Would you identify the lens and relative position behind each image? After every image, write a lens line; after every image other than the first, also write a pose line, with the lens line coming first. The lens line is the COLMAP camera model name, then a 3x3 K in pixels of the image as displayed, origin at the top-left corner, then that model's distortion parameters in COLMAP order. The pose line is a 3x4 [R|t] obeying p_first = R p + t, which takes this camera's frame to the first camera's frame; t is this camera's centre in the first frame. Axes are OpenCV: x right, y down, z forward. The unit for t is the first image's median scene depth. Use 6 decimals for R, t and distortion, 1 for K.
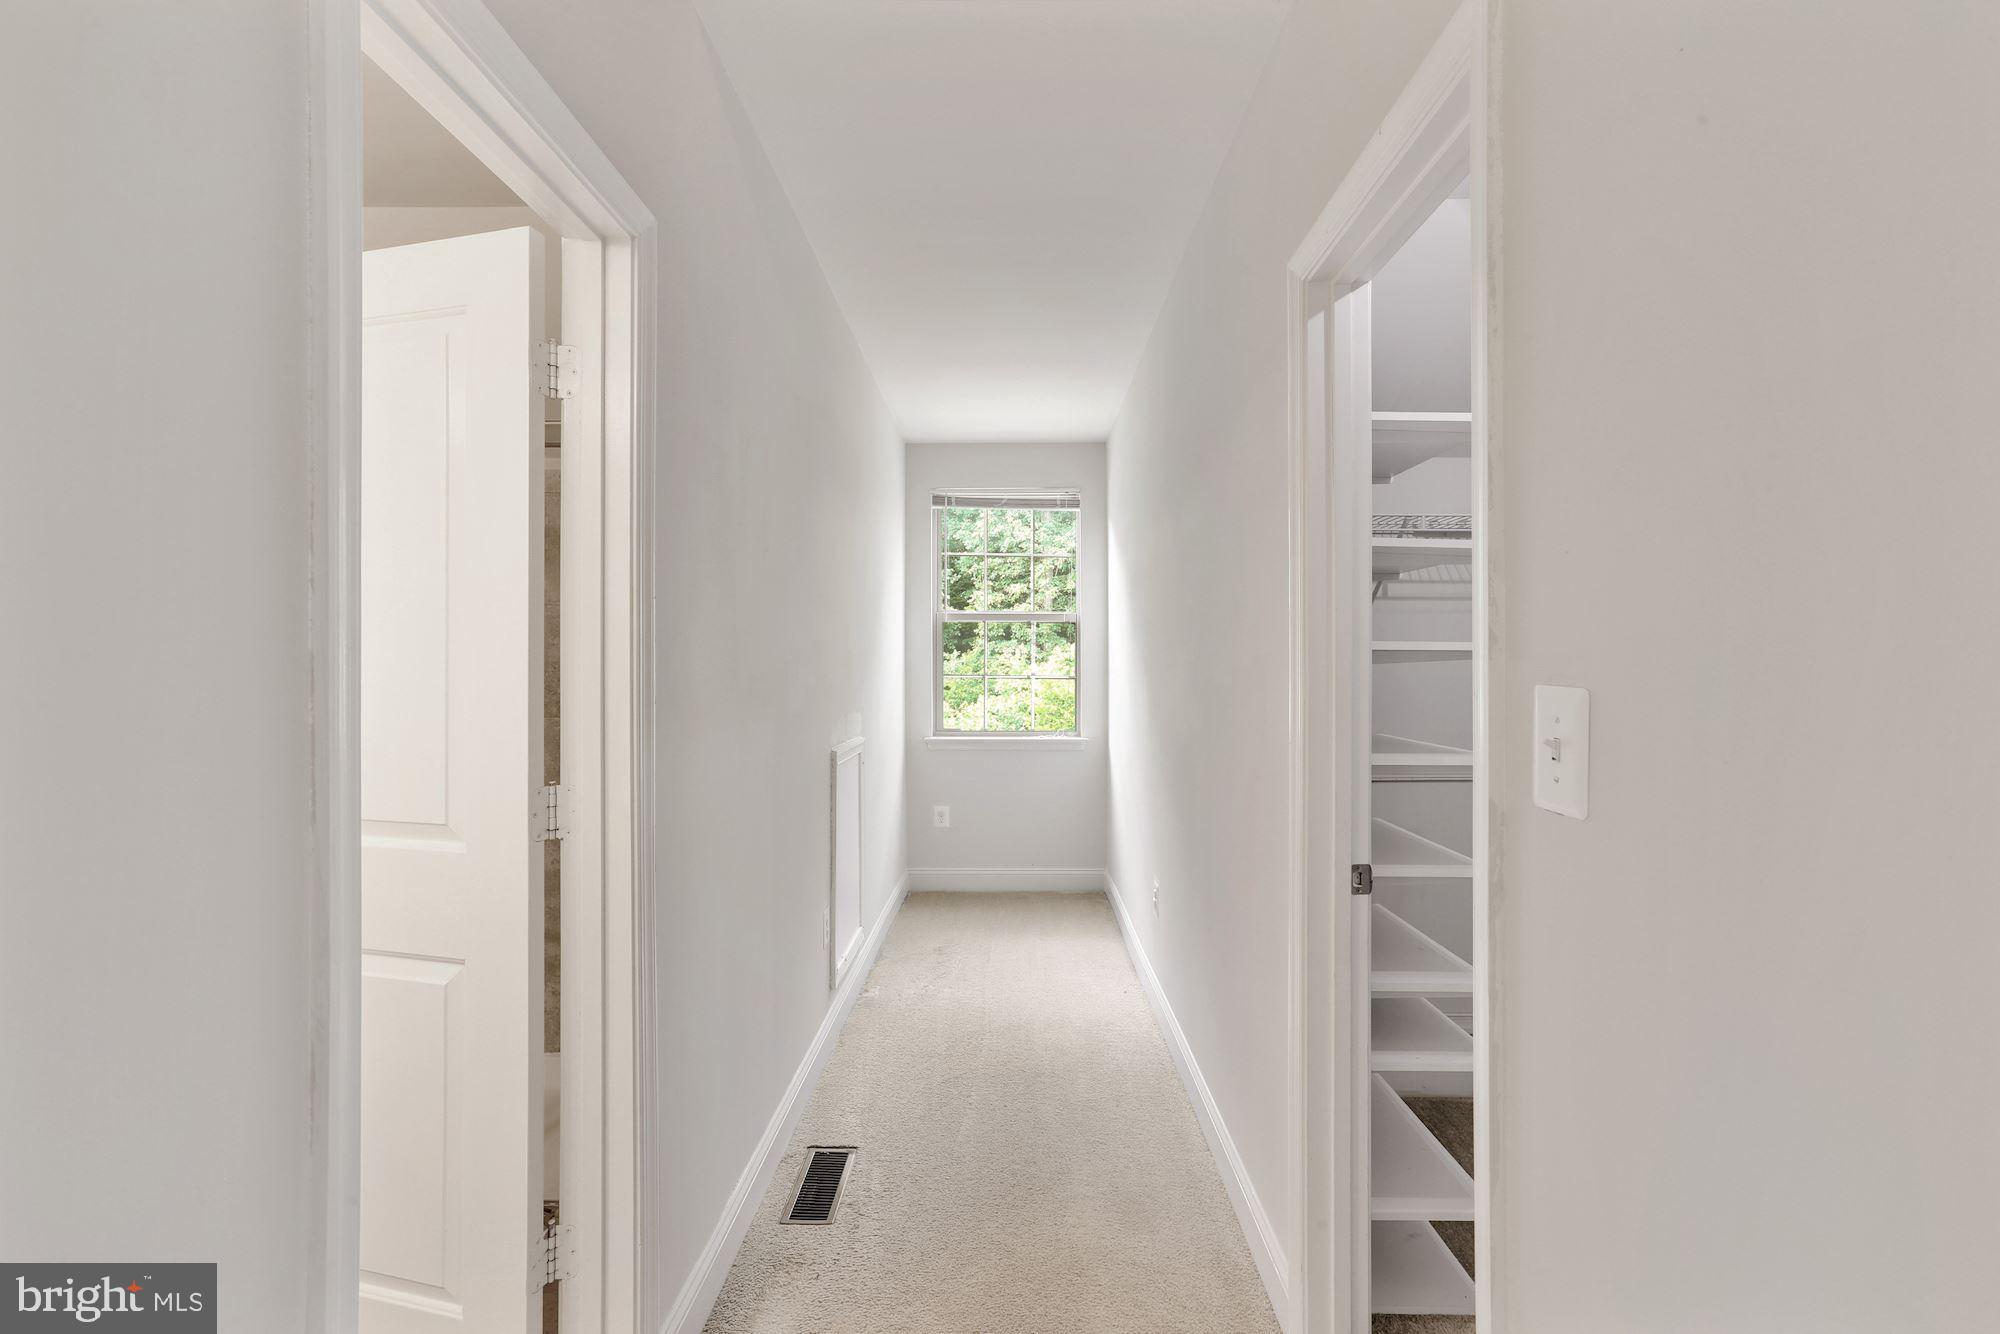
lens RADIAL K [[912.9, 0, 1000.0], [0, 912.9, 667.0], [0, 0, 1]] dist [-0.026471, 0.021601]
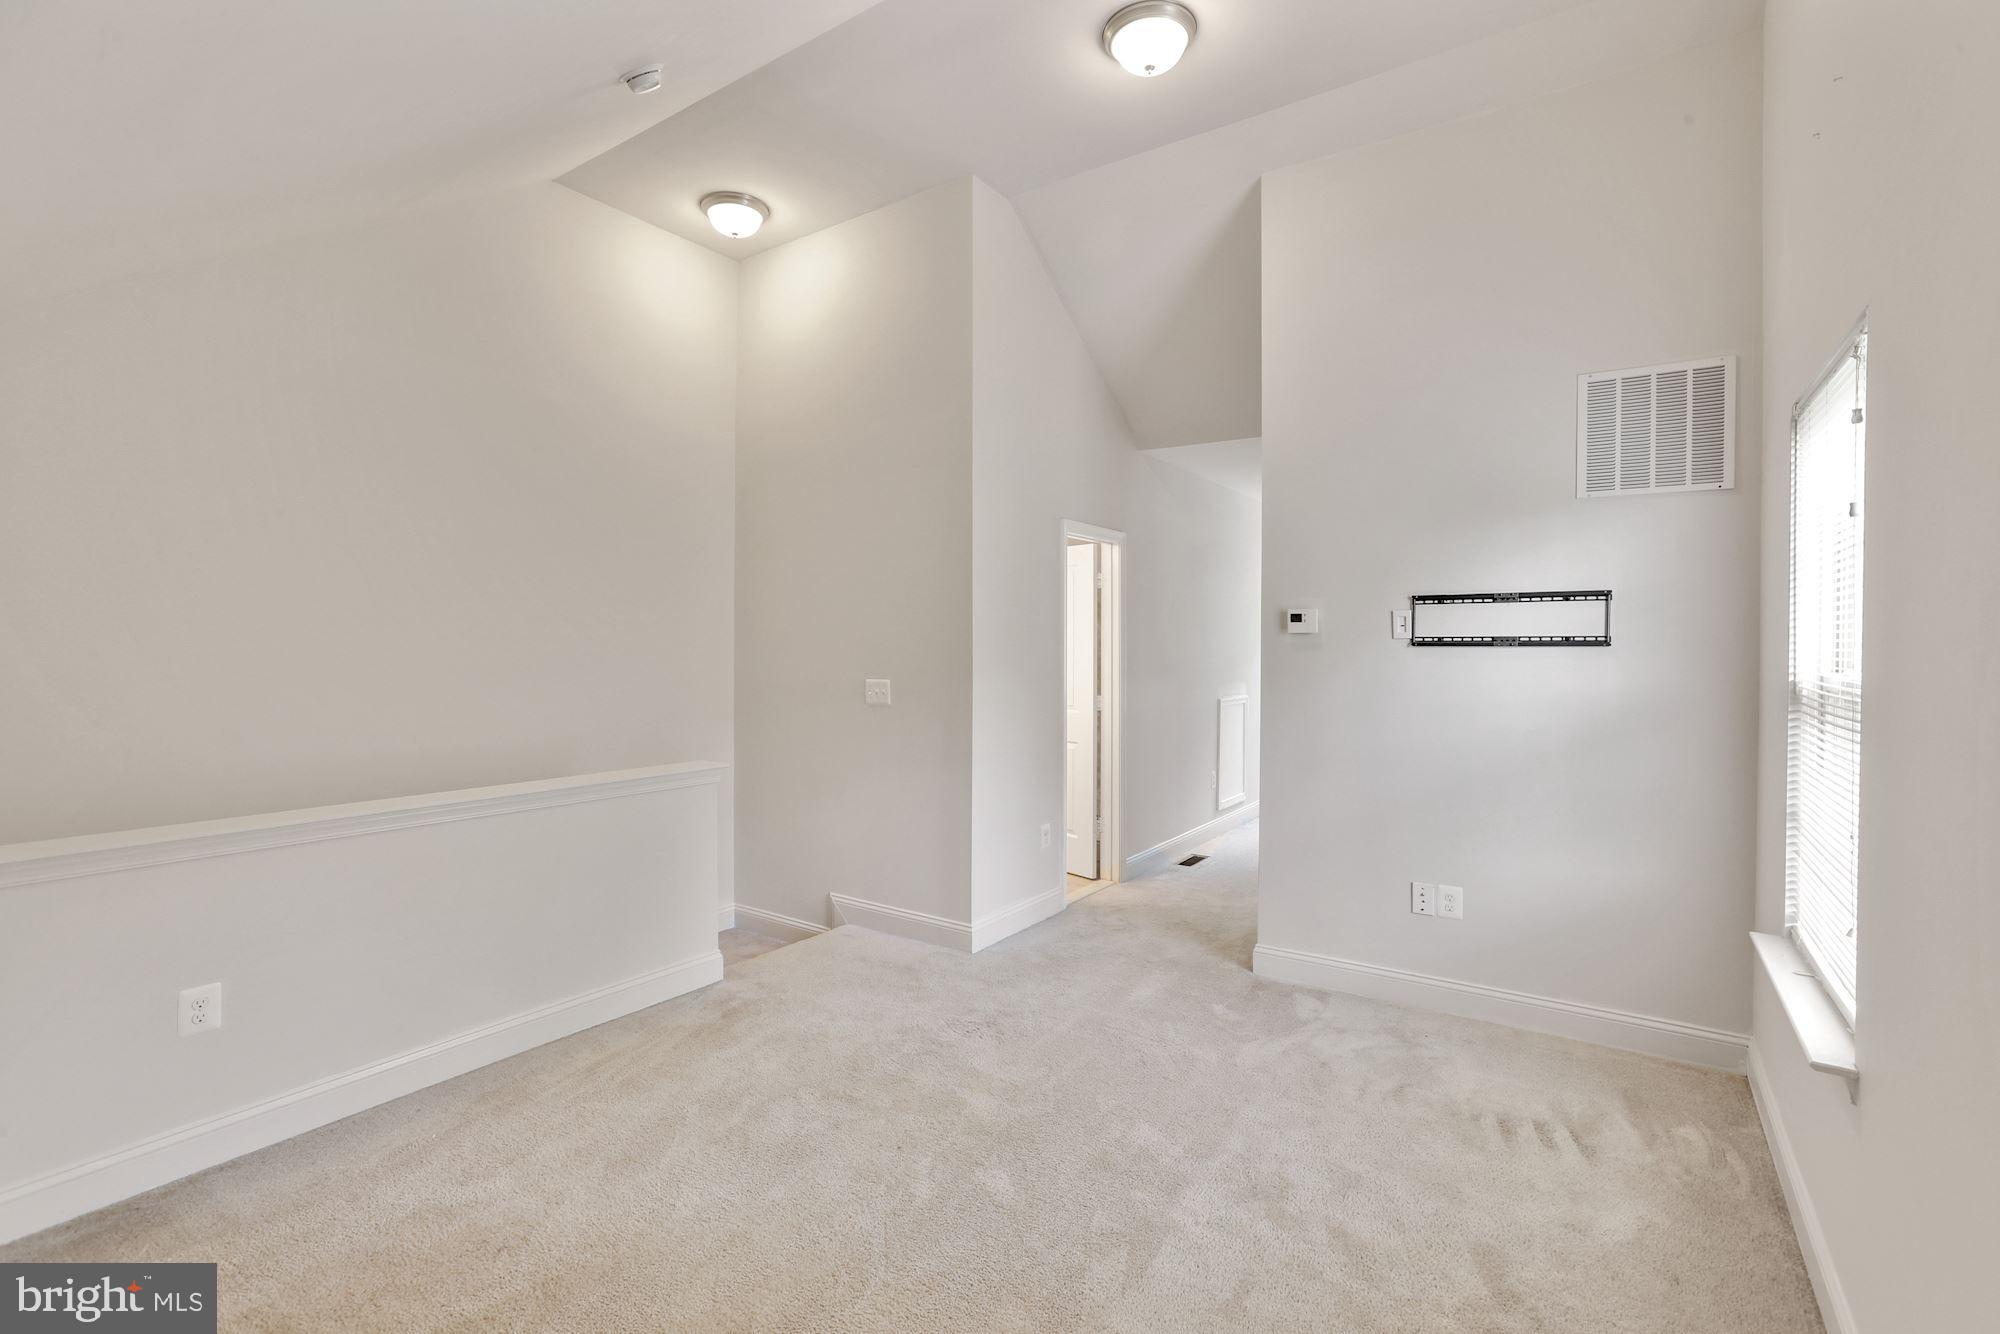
lens RADIAL K [[912.9, 0, 1000.0], [0, 912.9, 667.0], [0, 0, 1]] dist [-0.026471, 0.021601]
pose [[0.843529, 0.005702, -0.537053, 1.109583], [0.000133, 0.999941, 0.010824, -0.011486], [0.537084, -0.009202, 0.843479, -2.244766]]
